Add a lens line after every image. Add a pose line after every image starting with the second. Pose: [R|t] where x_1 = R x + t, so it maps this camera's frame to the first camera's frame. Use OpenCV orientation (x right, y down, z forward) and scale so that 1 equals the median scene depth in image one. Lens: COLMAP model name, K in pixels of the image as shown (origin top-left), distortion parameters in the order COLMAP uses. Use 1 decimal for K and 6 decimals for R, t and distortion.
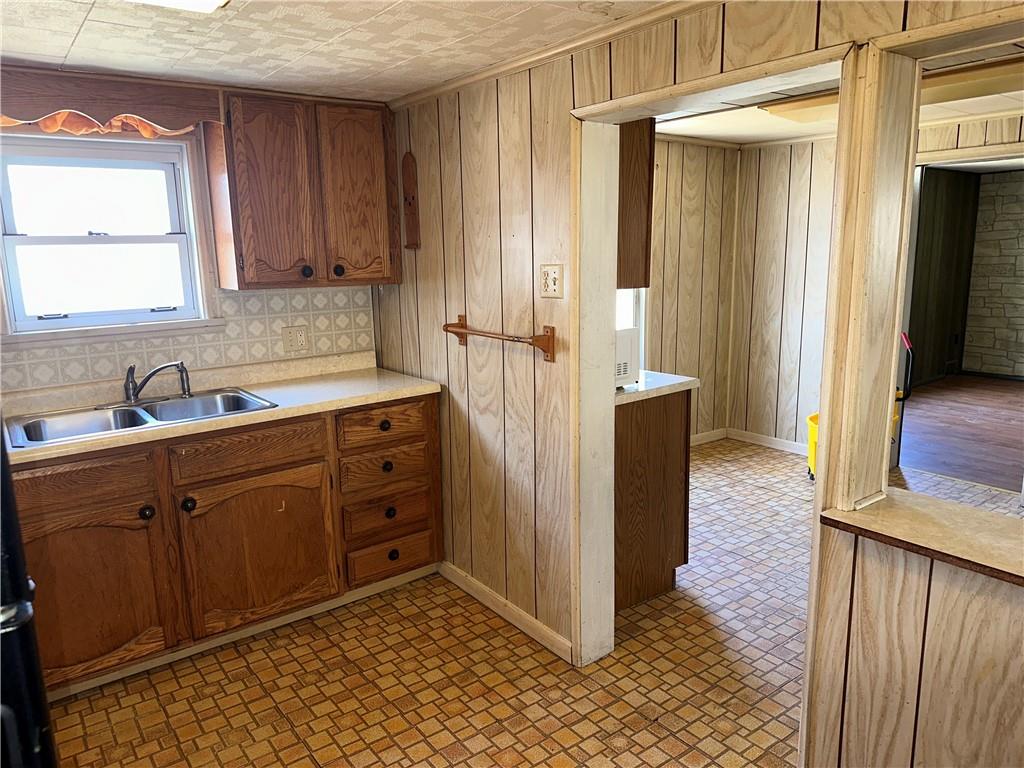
lens RADIAL K [[718.2, 0, 514.3], [0, 718.2, 386.4], [0, 0, 1]] dist [0.029587, -0.042176]
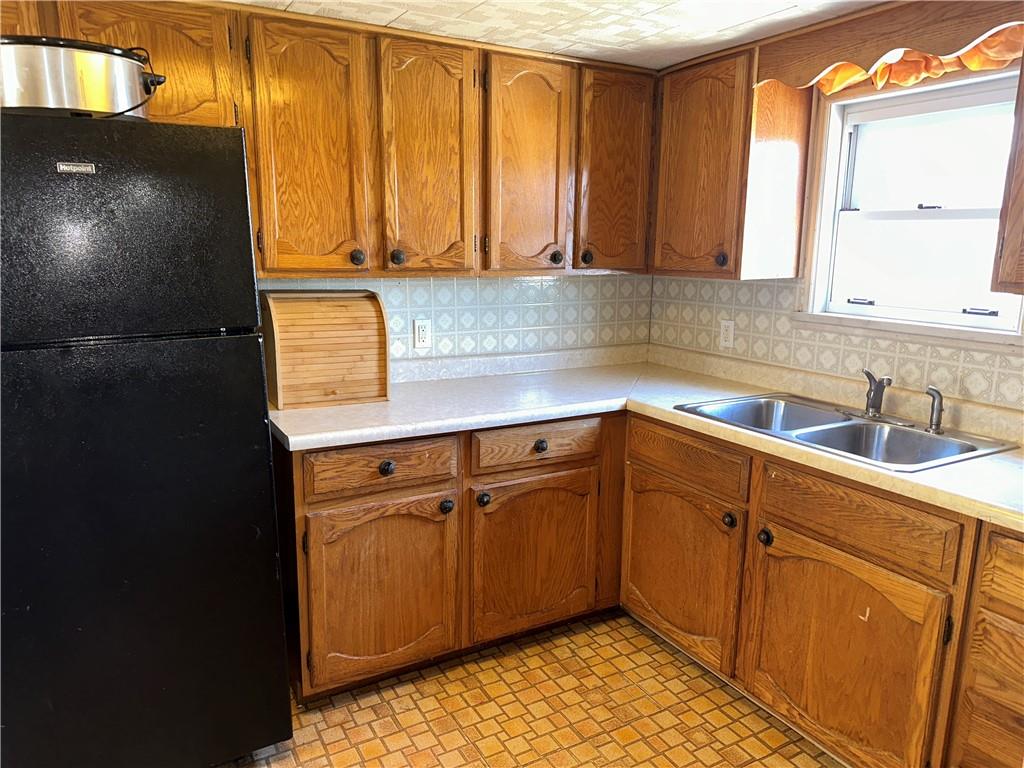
lens RADIAL K [[718.2, 0, 519.3], [0, 718.2, 390.6], [0, 0, 1]] dist [0.029587, -0.042176]
pose [[-0.116887, 0.226962, -0.966864, 0.333753], [-0.194951, 0.949353, 0.246420, -0.140473], [0.973823, 0.217295, -0.066721, 0.721433]]
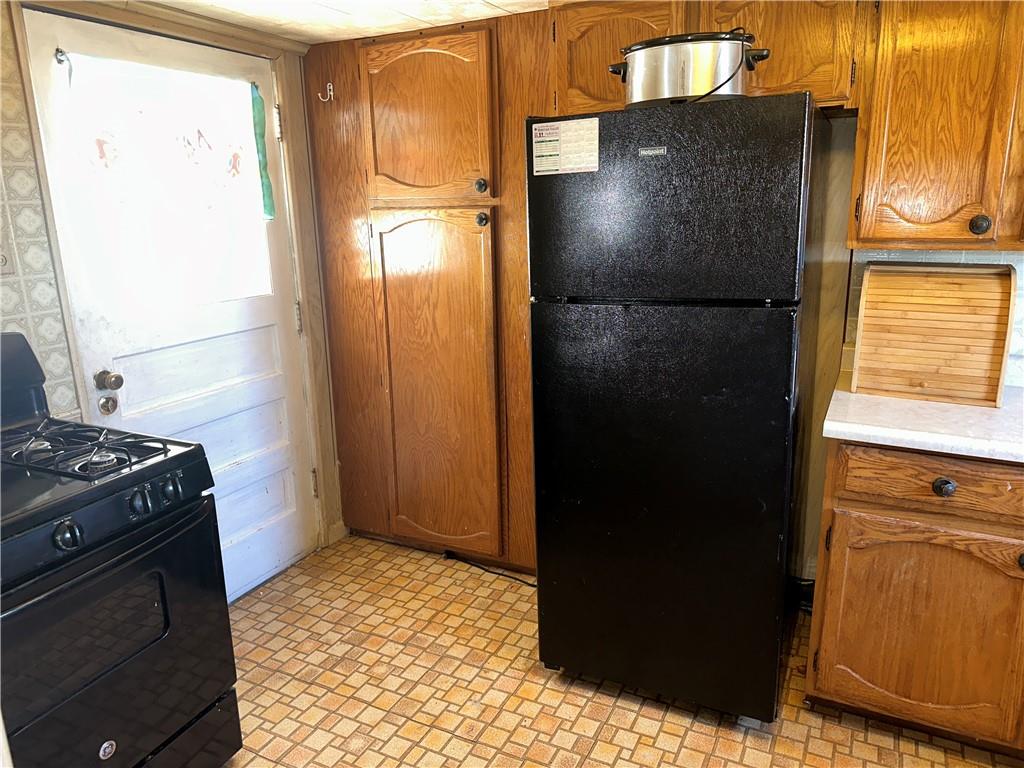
lens RADIAL K [[718.2, 0, 510.8], [0, 718.2, 376.4], [0, 0, 1]] dist [0.029587, -0.042176]
pose [[-0.898379, 0.148159, -0.413477, 0.194688], [-0.037502, 0.912077, 0.408300, -0.179630], [0.437616, 0.382315, -0.813835, 0.877426]]
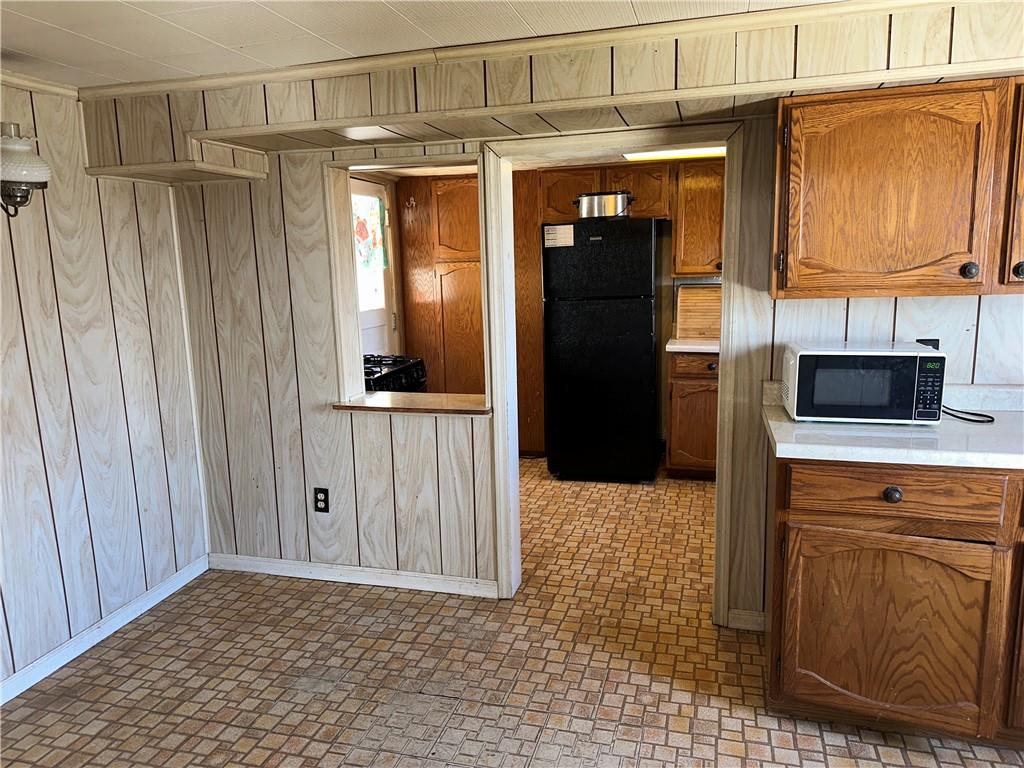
lens RADIAL K [[718.2, 0, 510.6], [0, 718.2, 381.2], [0, 0, 1]] dist [0.029587, -0.042176]
pose [[-0.796865, 0.143662, -0.586829, 1.017522], [-0.070456, 0.942592, 0.326430, -0.331521], [0.600035, 0.301466, -0.740996, 1.586887]]
